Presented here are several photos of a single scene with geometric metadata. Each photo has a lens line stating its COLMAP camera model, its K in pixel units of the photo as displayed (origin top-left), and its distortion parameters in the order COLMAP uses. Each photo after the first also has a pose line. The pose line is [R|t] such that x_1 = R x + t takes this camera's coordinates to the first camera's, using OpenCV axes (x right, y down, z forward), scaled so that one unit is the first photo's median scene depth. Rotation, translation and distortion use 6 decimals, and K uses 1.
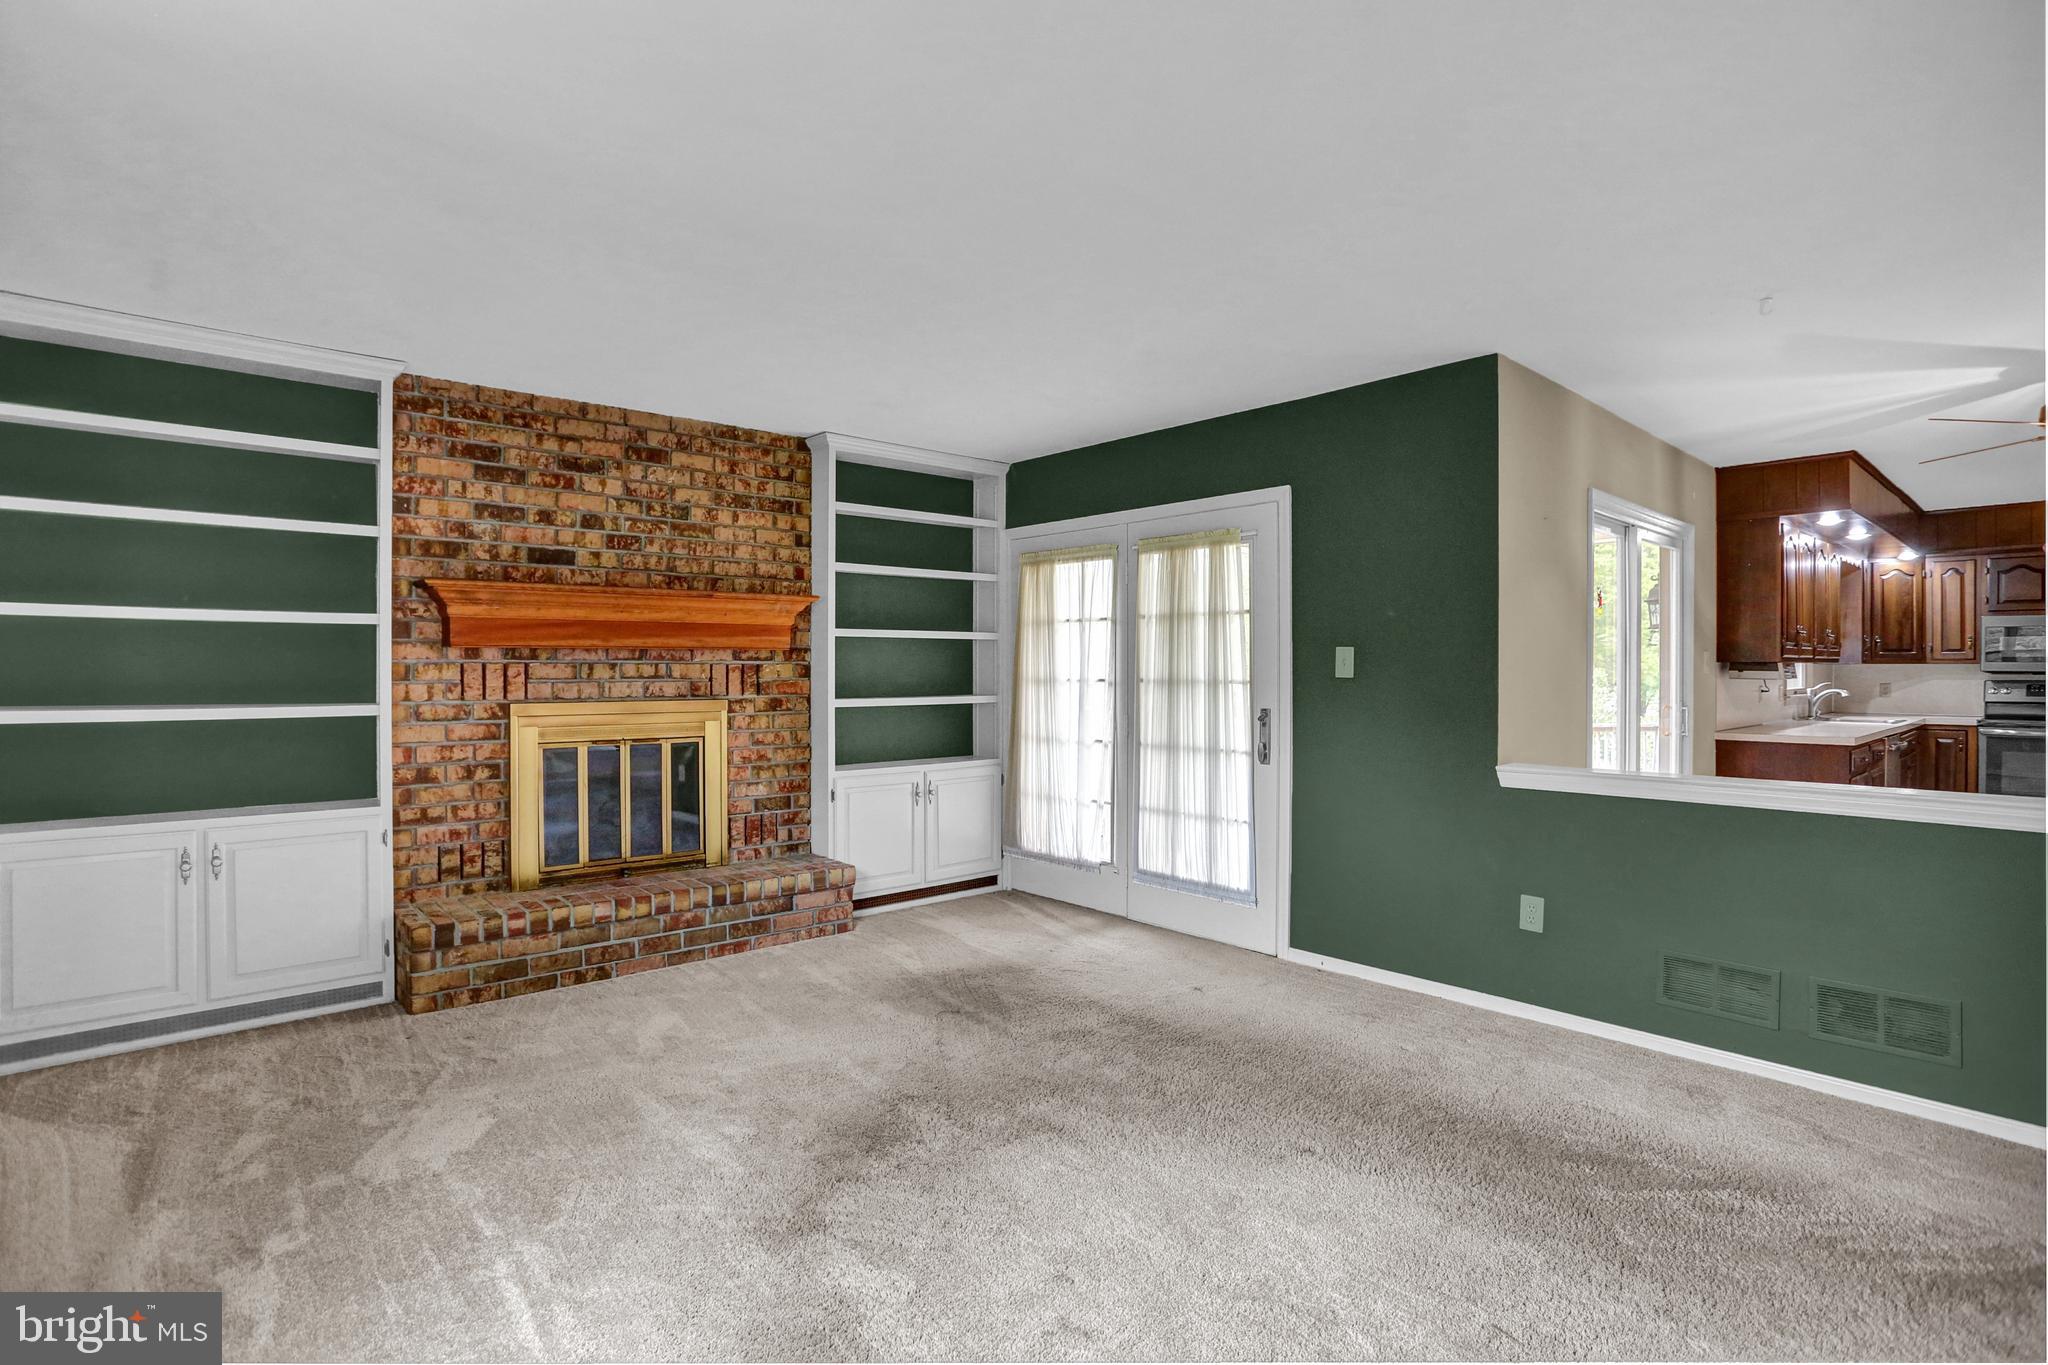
lens RADIAL K [[1000.0, 0, 994.0], [0, 1000.0, 676.9], [0, 0, 1]] dist [-0.065114, 0.015490]
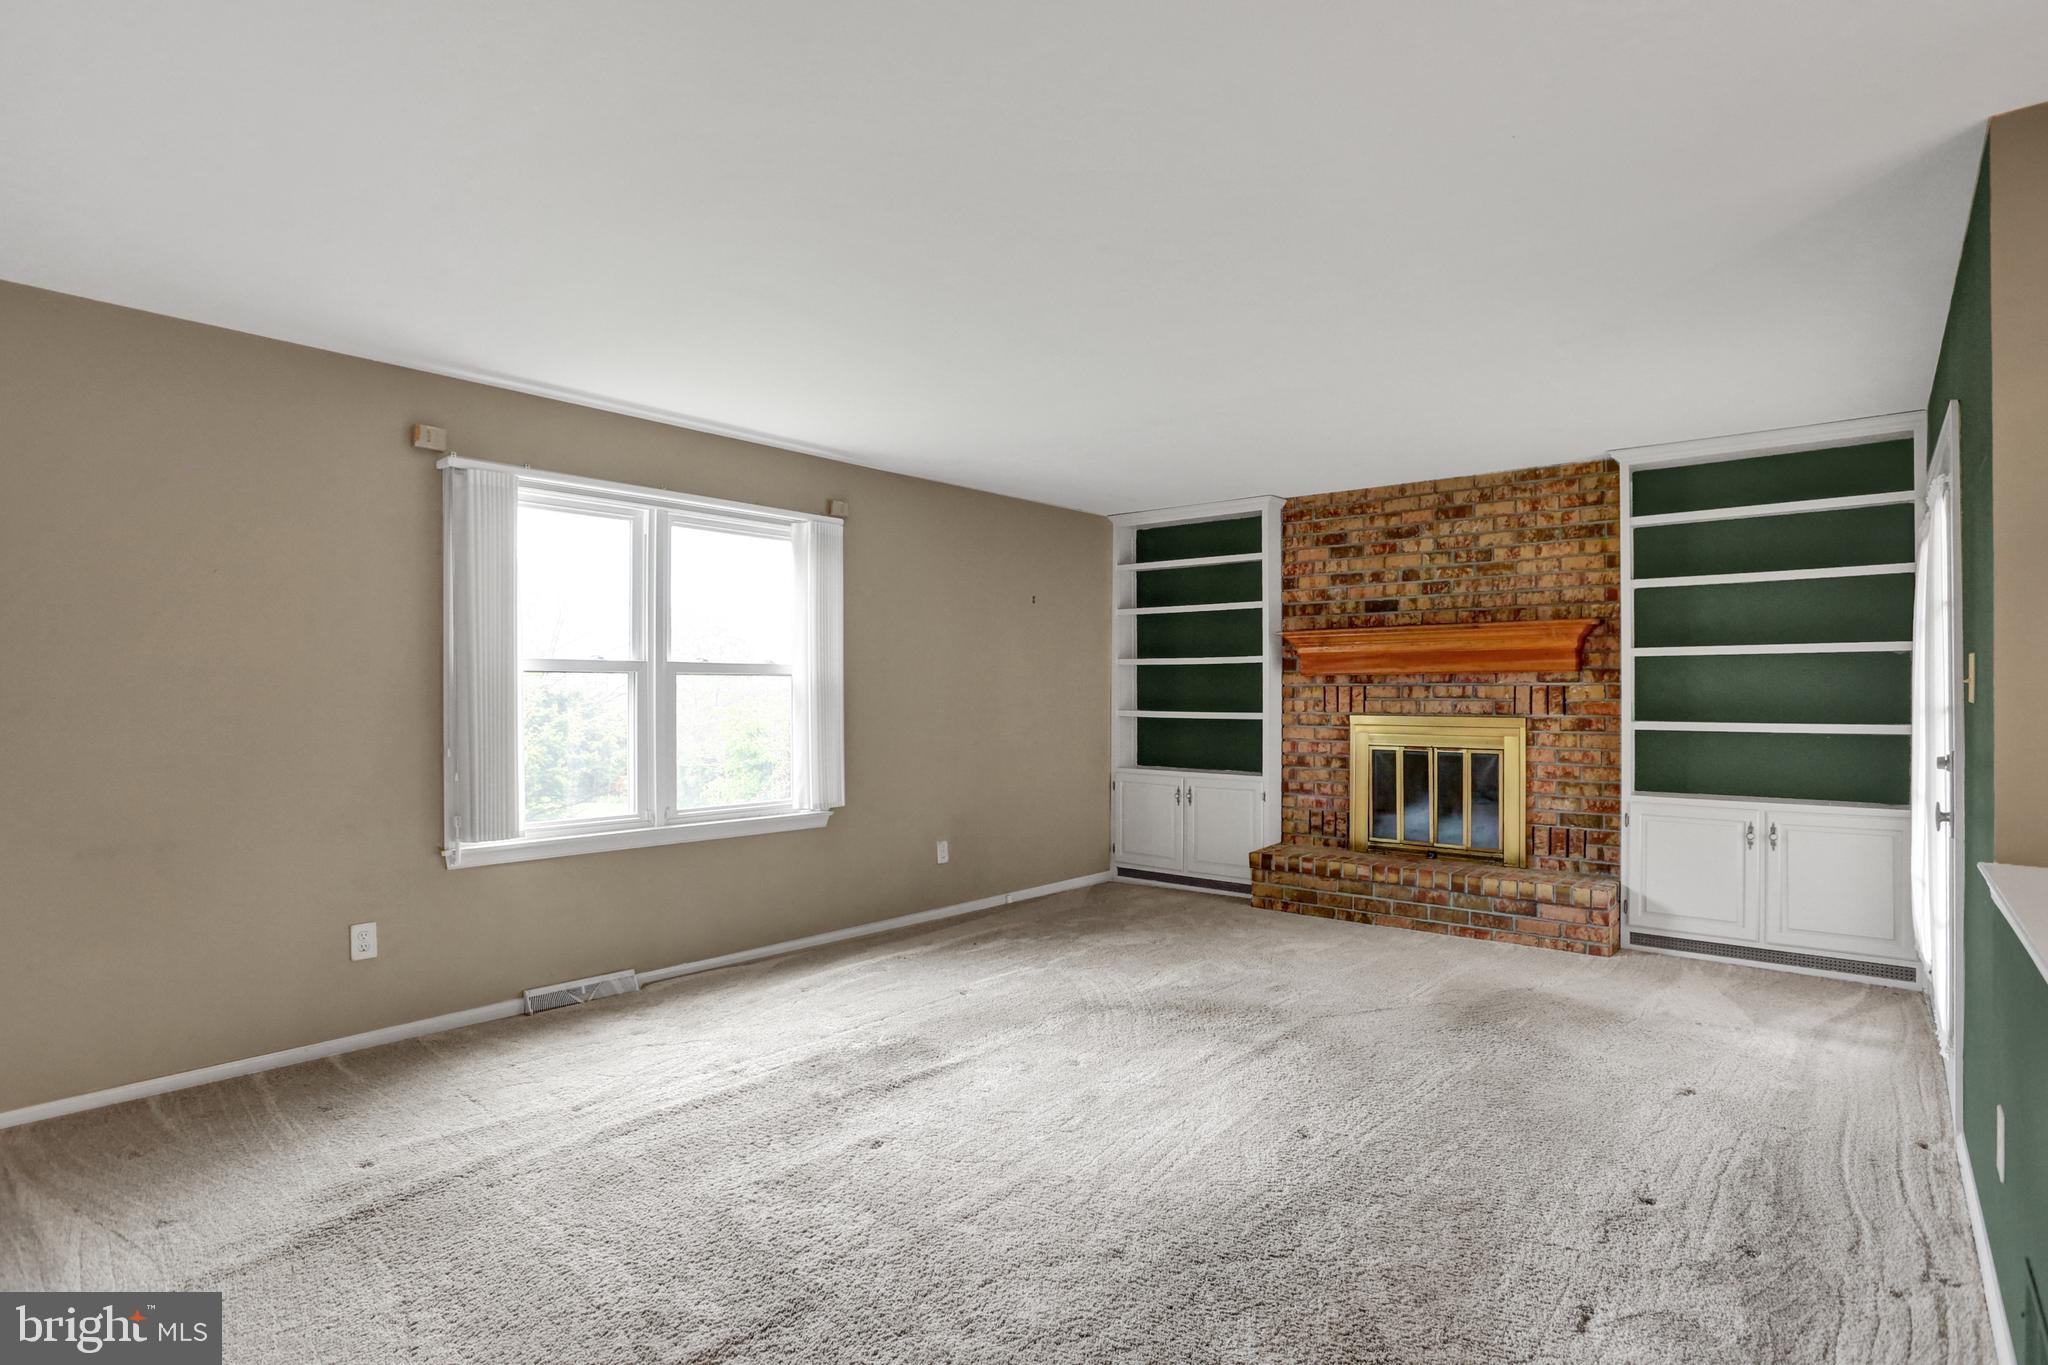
lens RADIAL K [[1000.0, 0, 1013.5], [0, 1000.0, 693.6], [0, 0, 1]] dist [-0.065114, 0.015490]
pose [[0.146974, 0.002560, -0.989137, 0.784590], [-0.006984, 0.999974, 0.001550, -0.002166], [0.989116, 0.006681, 0.146988, 0.303311]]
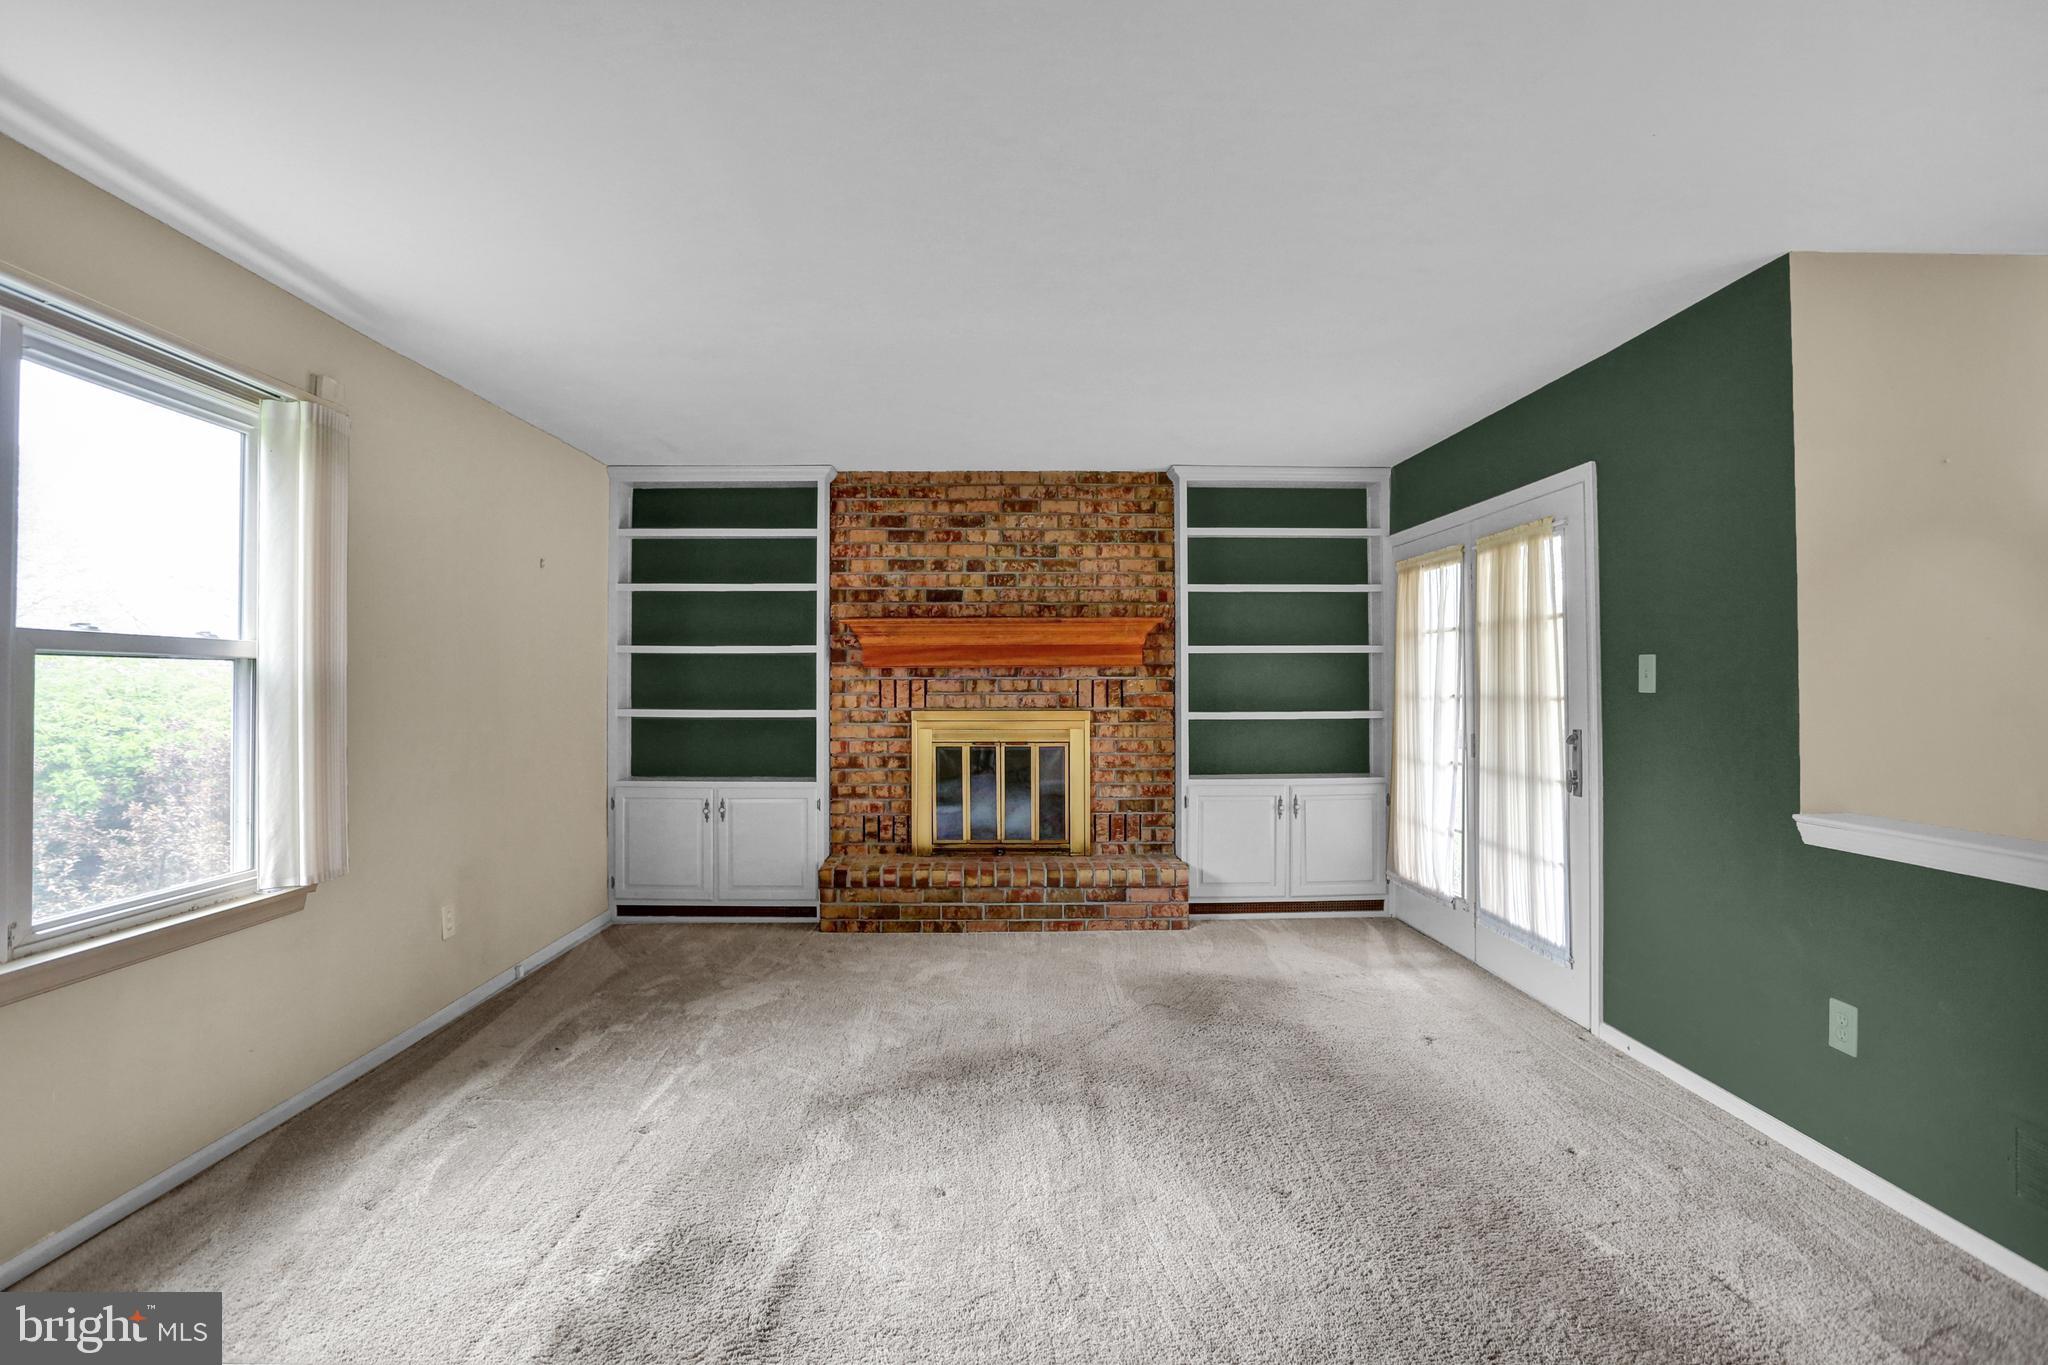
lens RADIAL K [[1000.0, 0, 992.9], [0, 1000.0, 672.5], [0, 0, 1]] dist [-0.065114, 0.015490]
pose [[0.764547, -0.008707, -0.644510, 0.419568], [-0.003489, 0.999838, -0.017645, -0.000552], [0.644559, 0.015739, 0.764392, 0.053705]]
